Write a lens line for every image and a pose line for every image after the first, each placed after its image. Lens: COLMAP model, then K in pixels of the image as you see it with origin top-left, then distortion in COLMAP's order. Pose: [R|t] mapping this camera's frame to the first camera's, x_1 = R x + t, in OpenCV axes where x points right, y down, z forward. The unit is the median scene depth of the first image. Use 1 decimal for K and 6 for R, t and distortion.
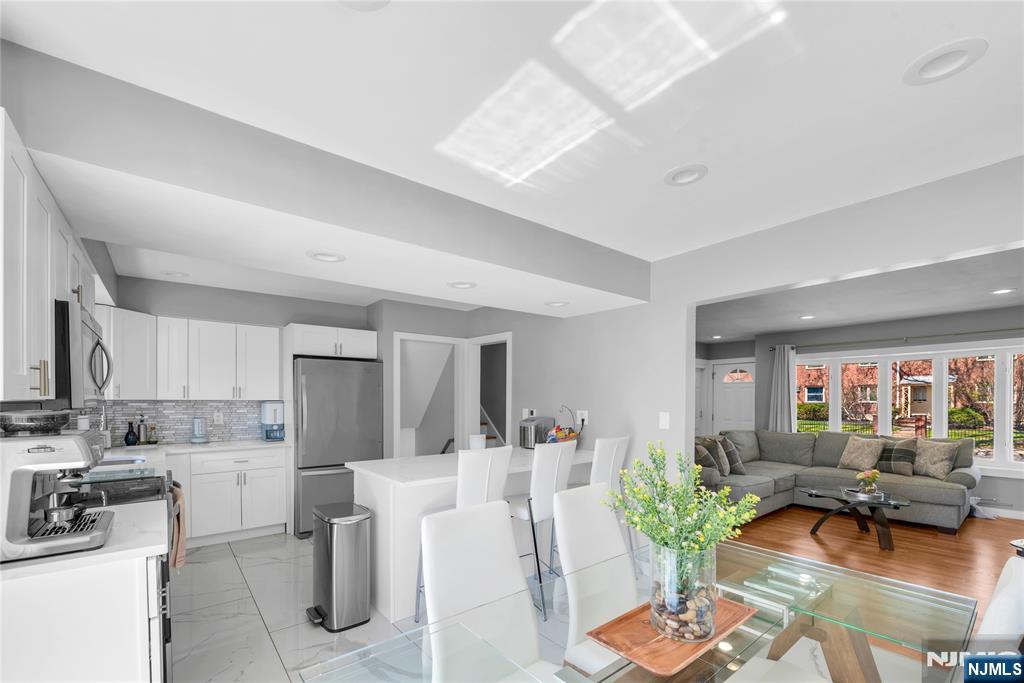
lens RADIAL K [[426.8, 0, 519.0], [0, 426.8, 400.1], [0, 0, 1]] dist [-0.001429, -0.000150]
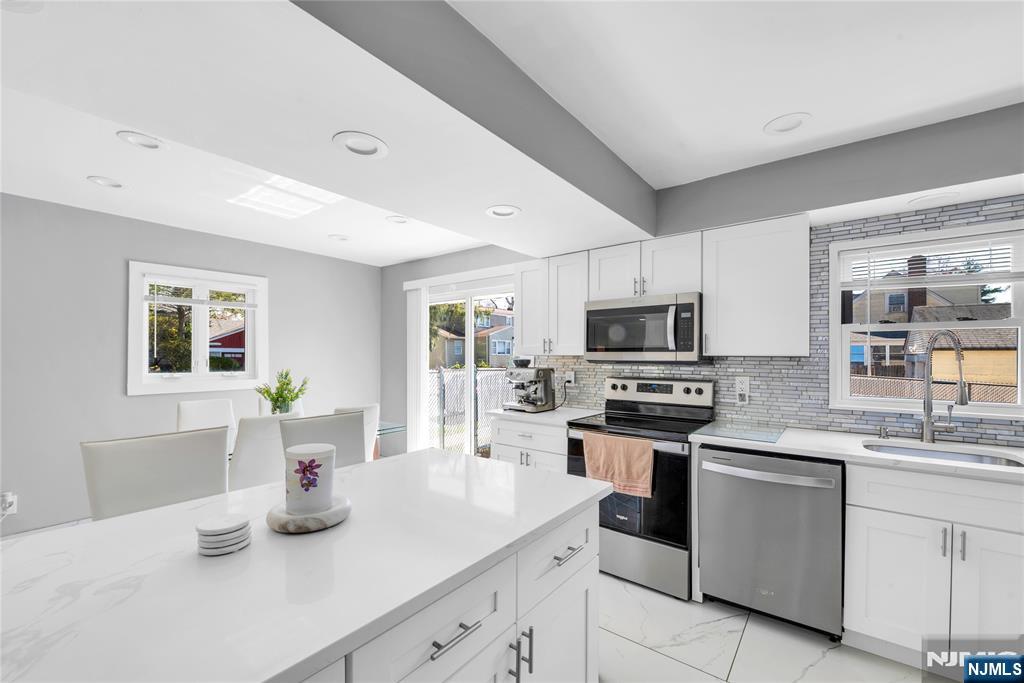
lens RADIAL K [[413.2, 0, 512.0], [0, 413.2, 351.6], [0, 0, 1]] dist [-0.008701, 0.000216]
pose [[-0.978548, -0.006171, -0.205924, -0.157774], [-0.003981, 0.999931, -0.011046, 0.001183], [0.205978, -0.009989, -0.978506, 1.131131]]
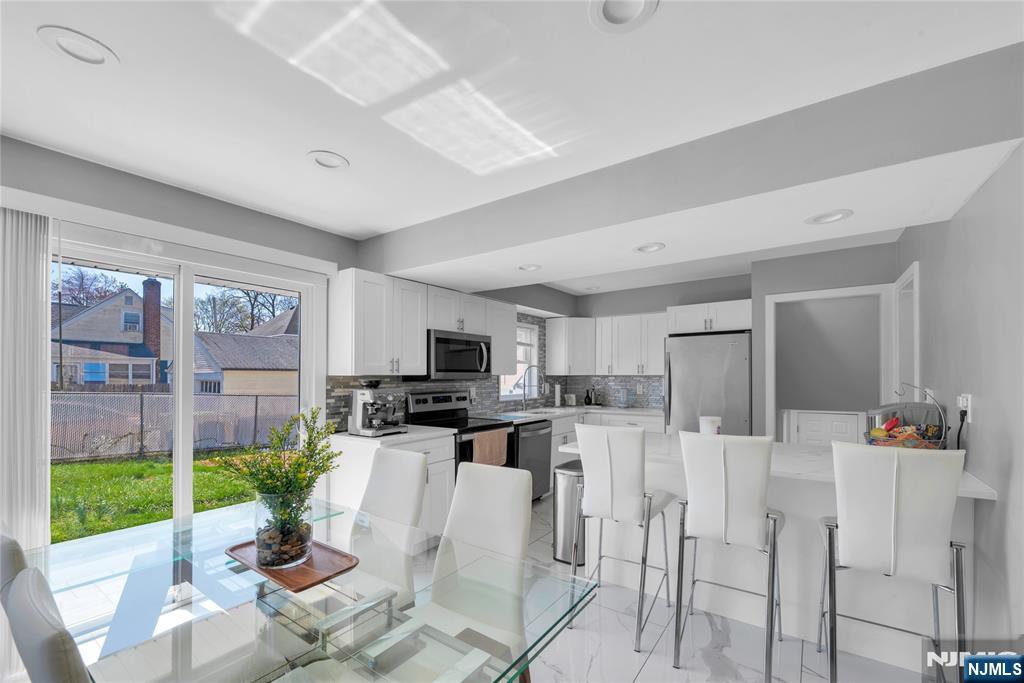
lens RADIAL K [[426.8, 0, 529.5], [0, 426.8, 373.2], [0, 0, 1]] dist [-0.001429, -0.000150]
pose [[0.285458, -0.006505, -0.958369, 0.485880], [0.001327, 0.999979, -0.006392, 0.001756], [0.958390, 0.000553, 0.285461, 0.362099]]
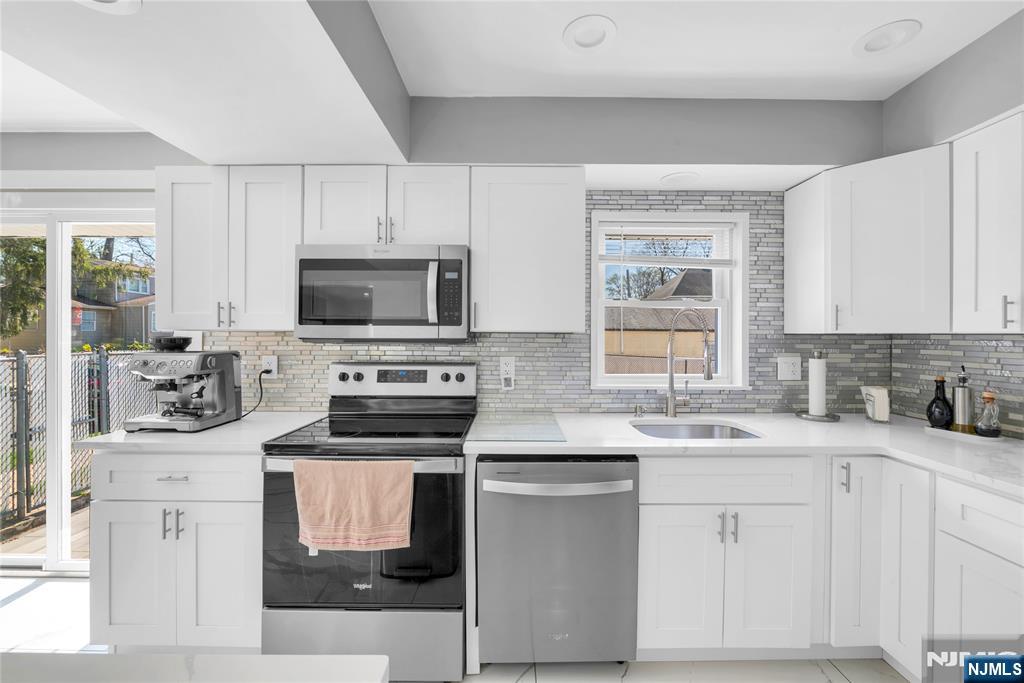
lens RADIAL K [[413.2, 0, 516.9], [0, 413.2, 335.4], [0, 0, 1]] dist [-0.008701, 0.000216]
pose [[-0.635237, -0.002253, -0.772314, -0.239703], [-0.005131, 0.999986, 0.001304, 0.003008], [0.772300, 0.004791, -0.635240, 0.915011]]
